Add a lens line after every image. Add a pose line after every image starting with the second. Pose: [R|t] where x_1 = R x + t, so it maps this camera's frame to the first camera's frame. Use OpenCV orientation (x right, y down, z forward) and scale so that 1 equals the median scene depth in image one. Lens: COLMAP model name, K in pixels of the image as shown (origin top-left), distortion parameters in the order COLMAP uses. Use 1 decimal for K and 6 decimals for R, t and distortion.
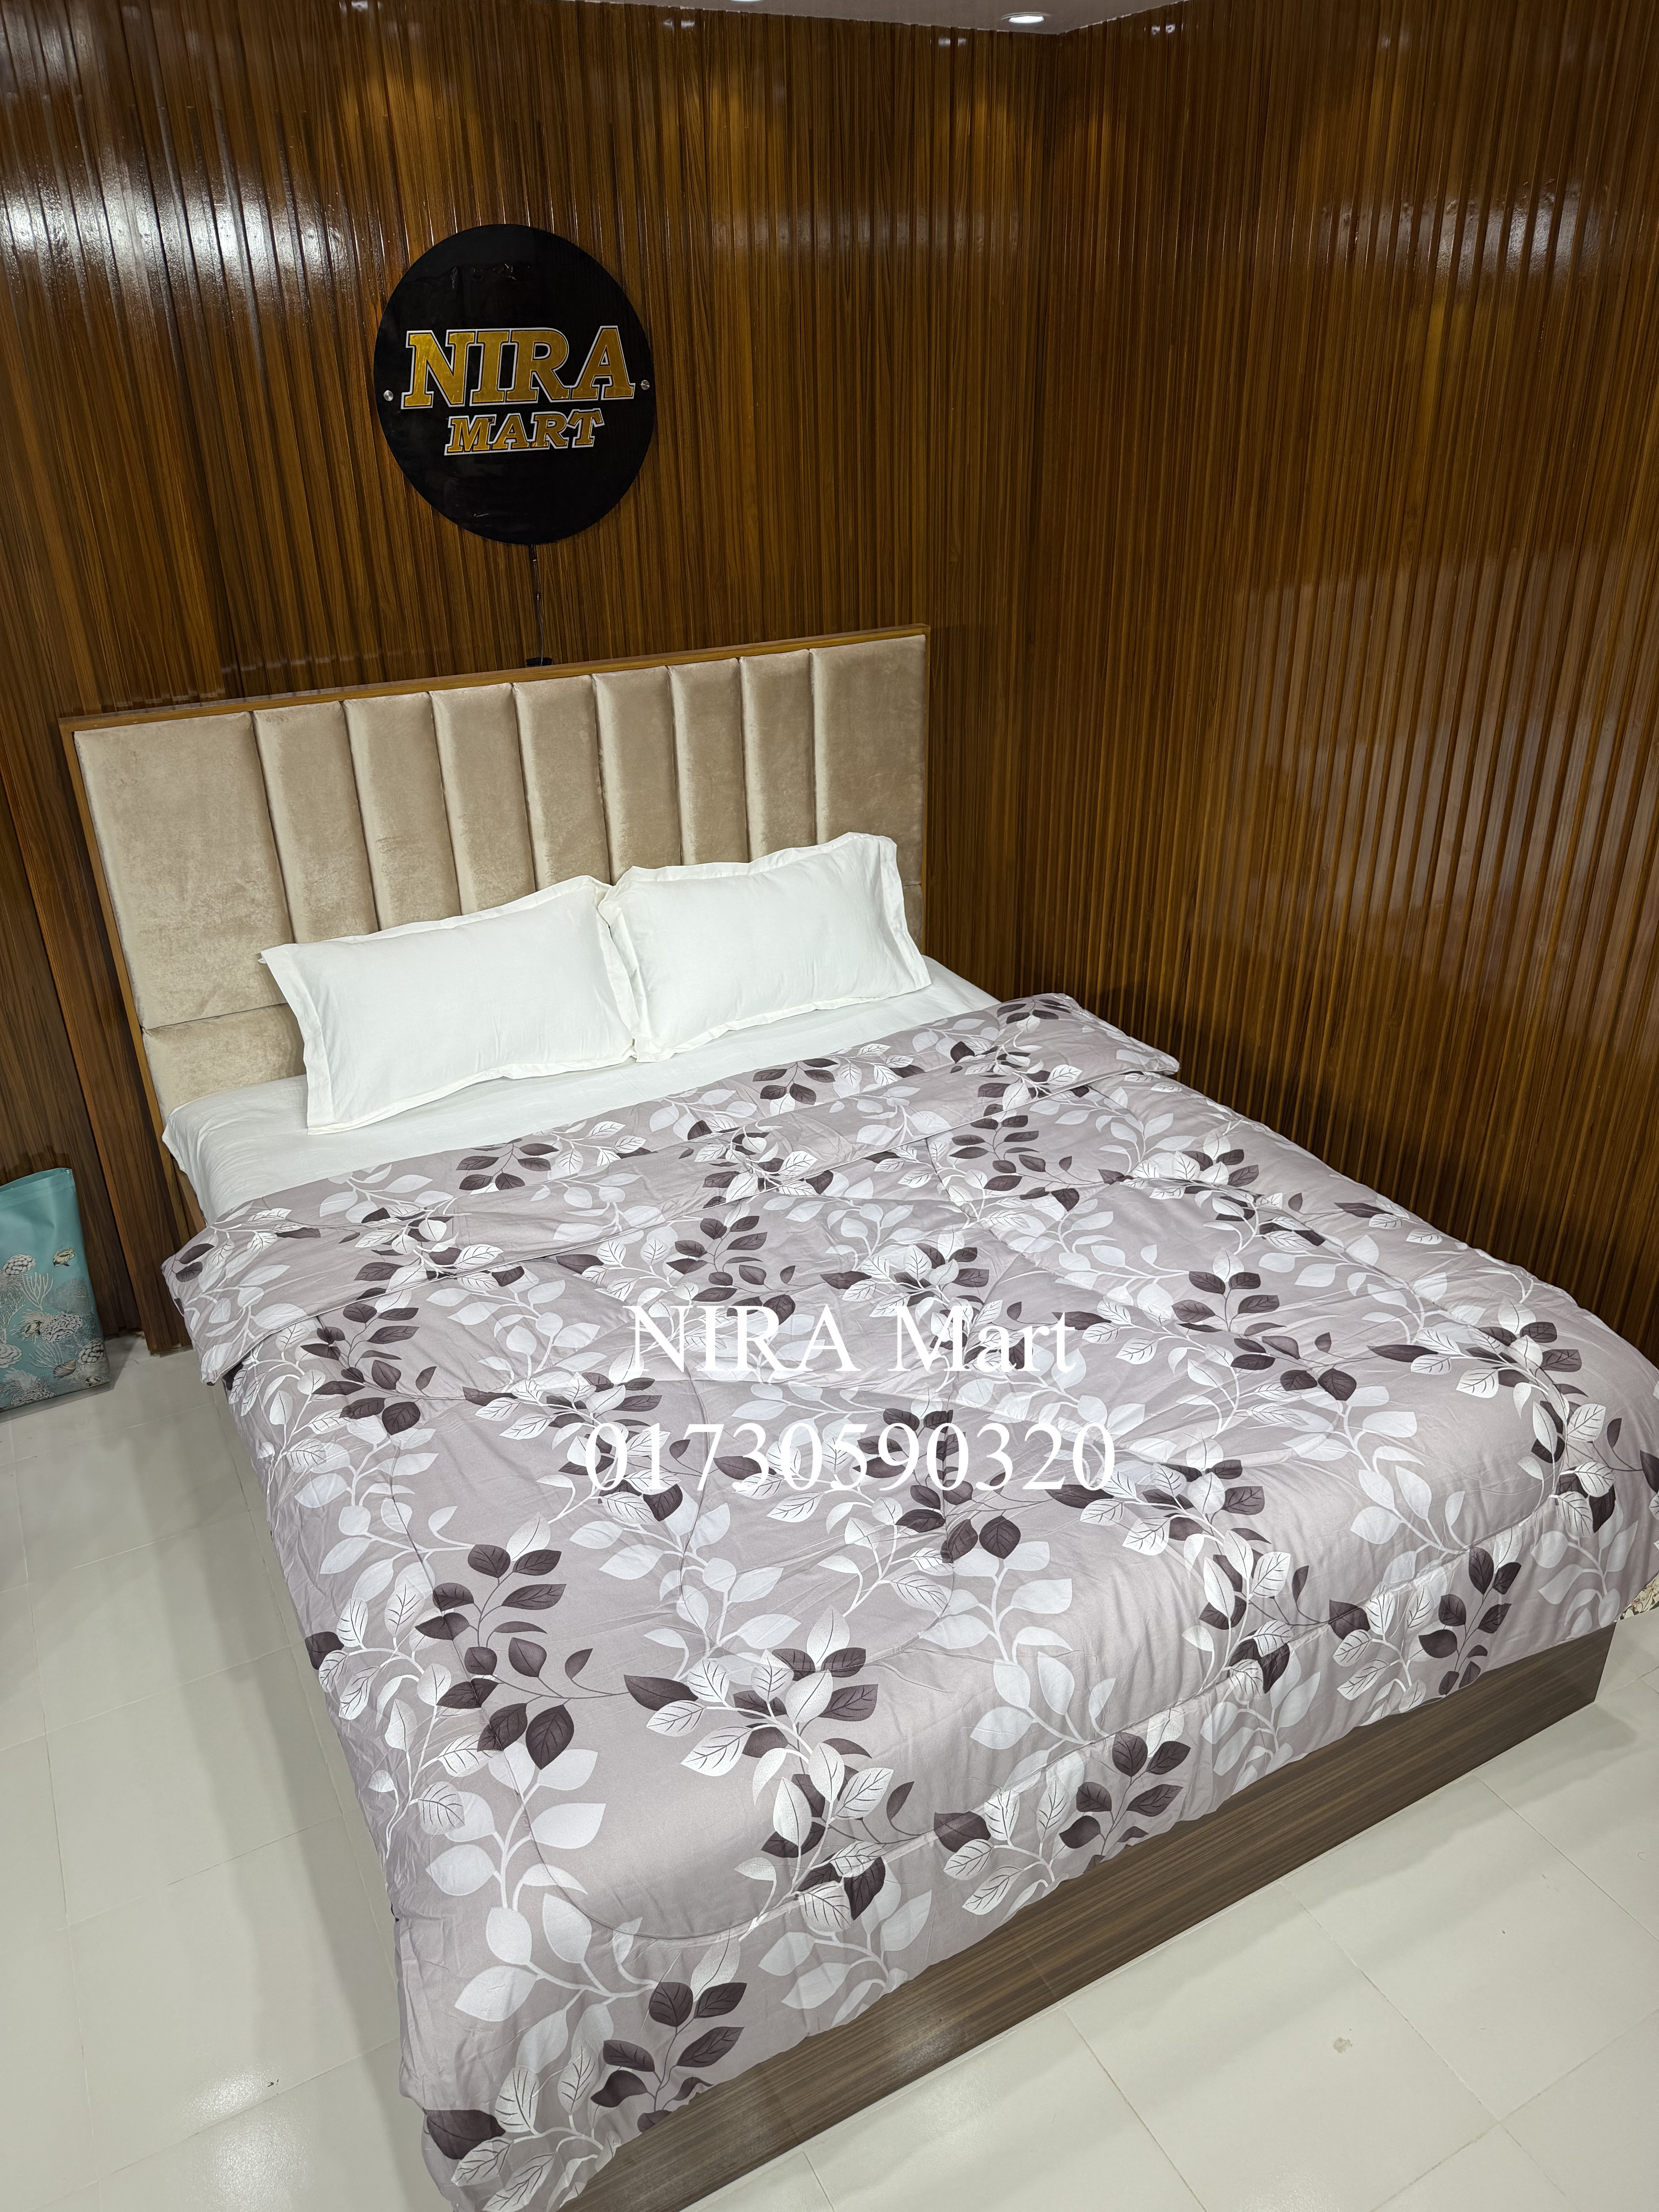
lens RADIAL K [[1536.0, 0, 822.6], [0, 1536.0, 1115.1], [0, 0, 1]] dist [0.032854, -0.053311]
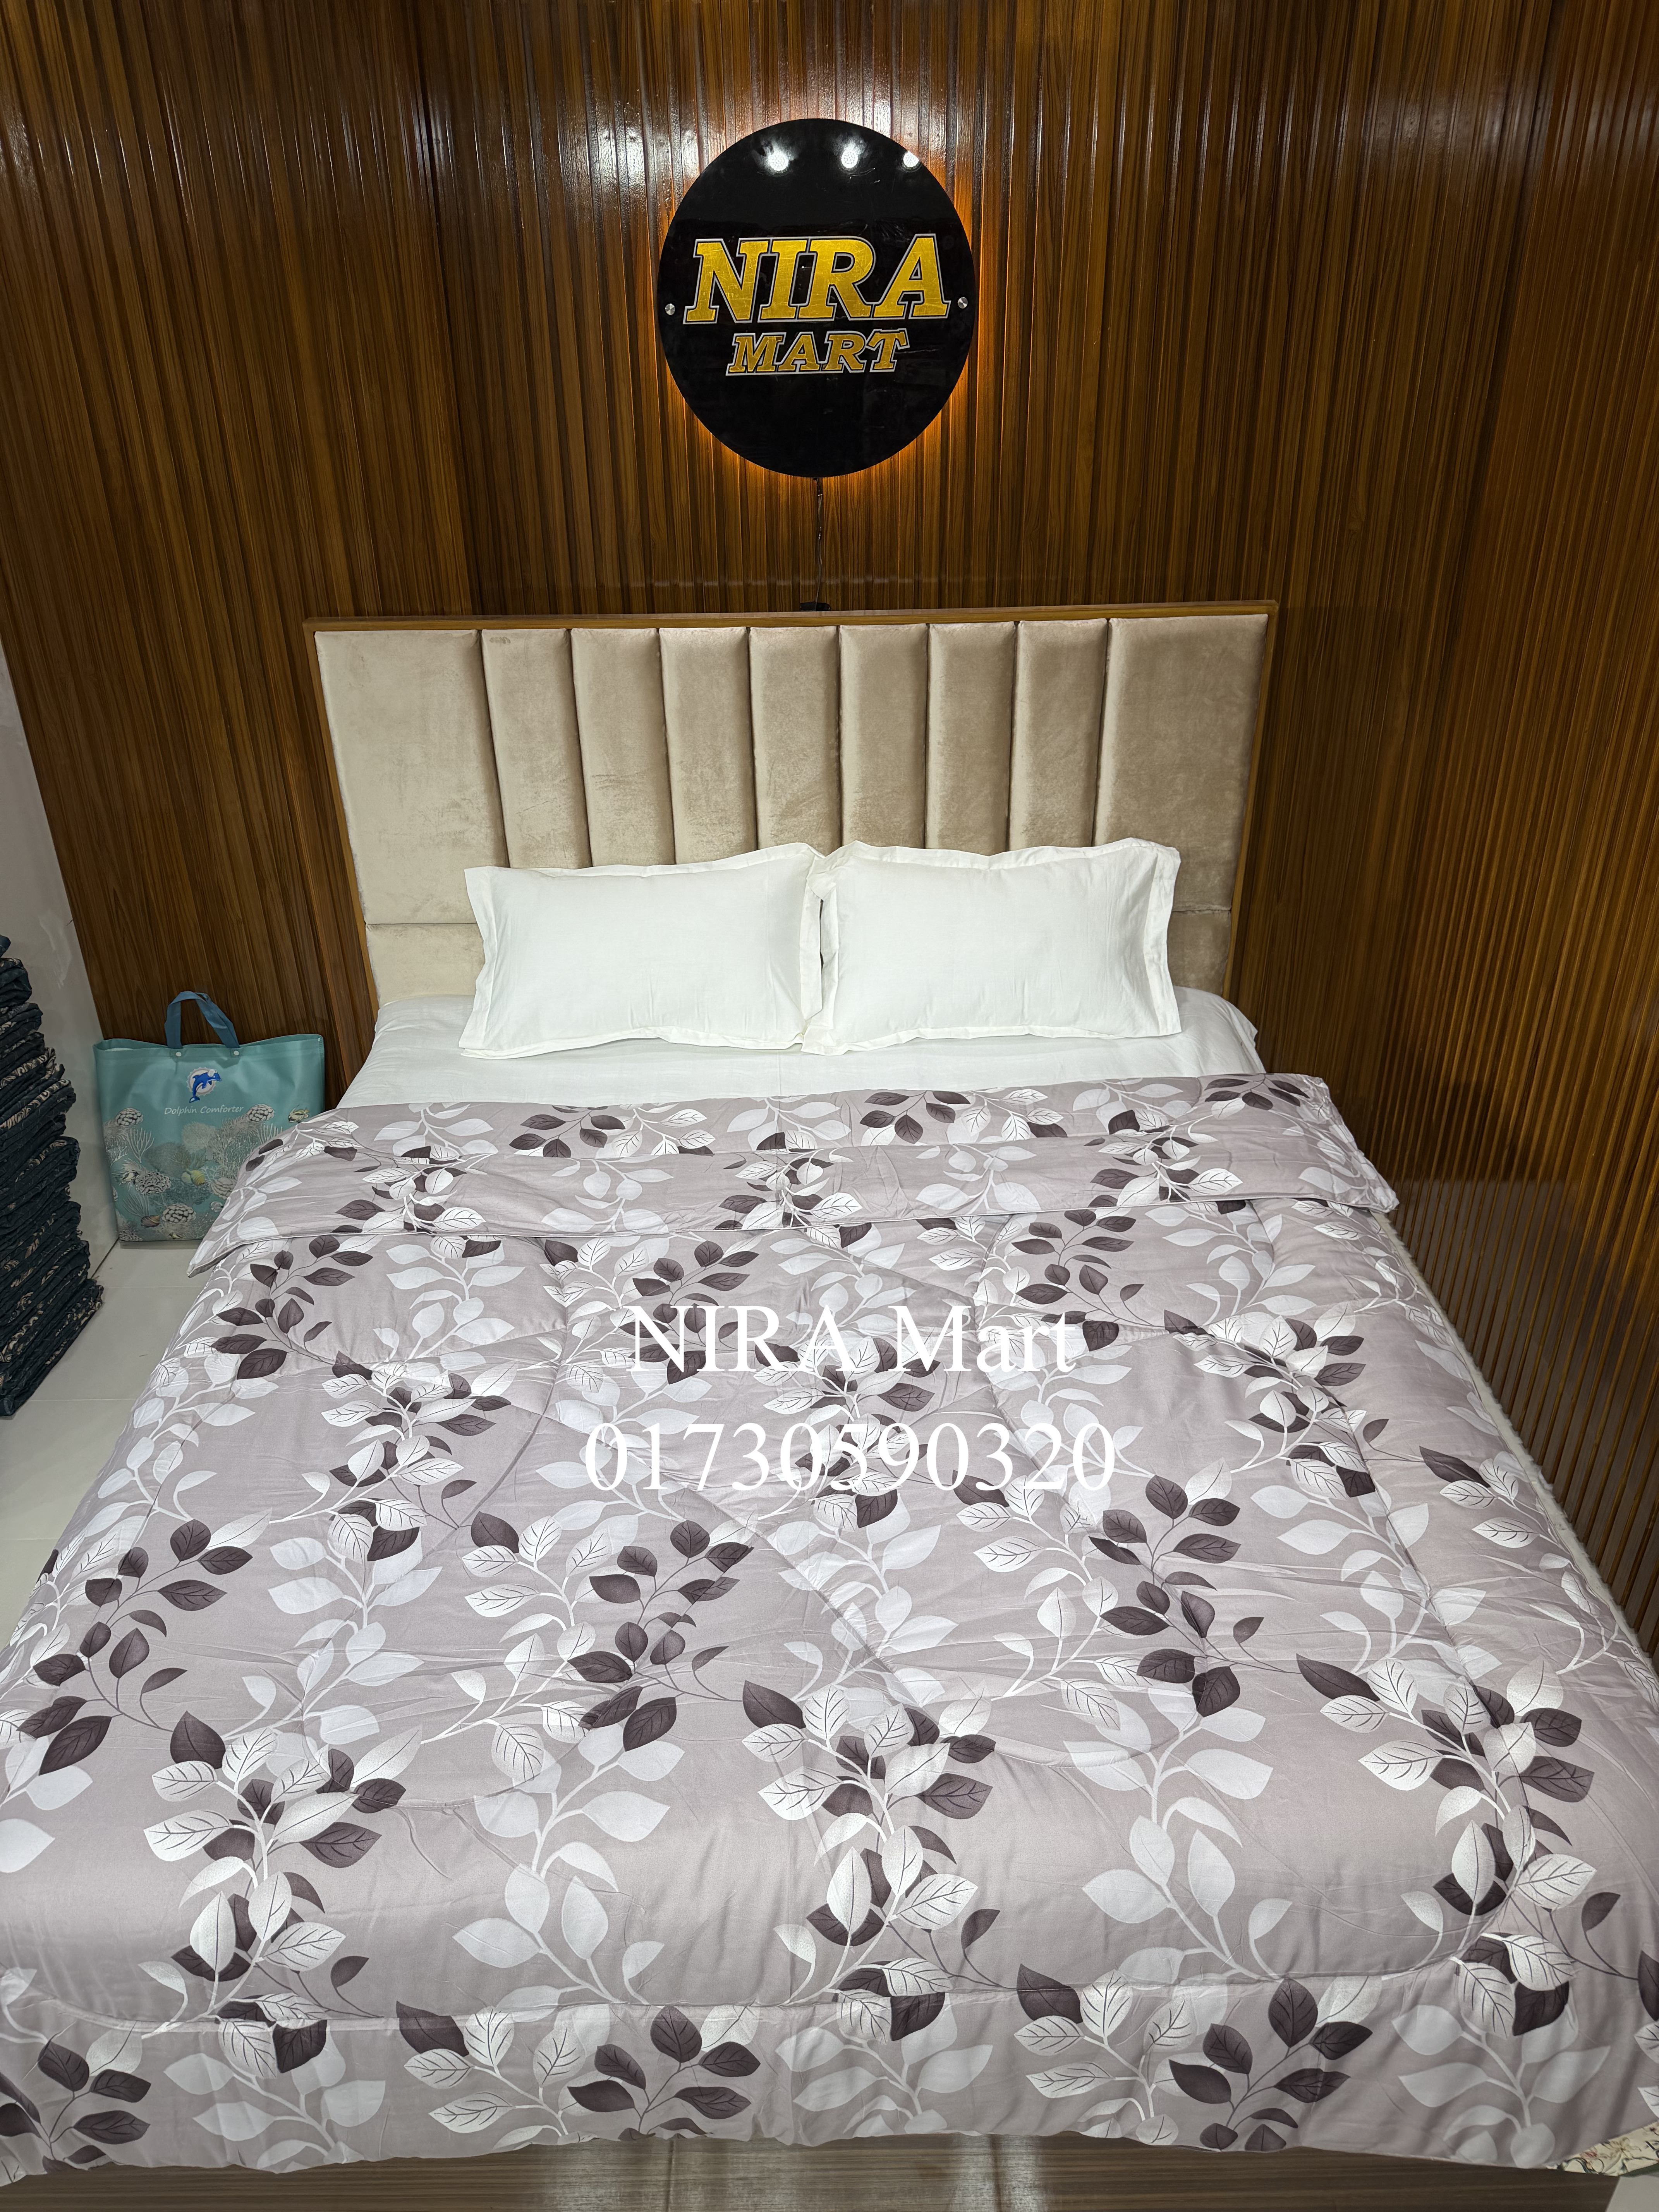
lens RADIAL K [[1536.0, 0, 827.6], [0, 1536.0, 1118.2], [0, 0, 1]] dist [0.032854, -0.053311]
pose [[0.885136, 0.229145, -0.405001, 0.284910], [-0.209466, 0.973389, 0.092941, -0.086950], [0.415521, 0.002568, 0.909580, 0.171004]]
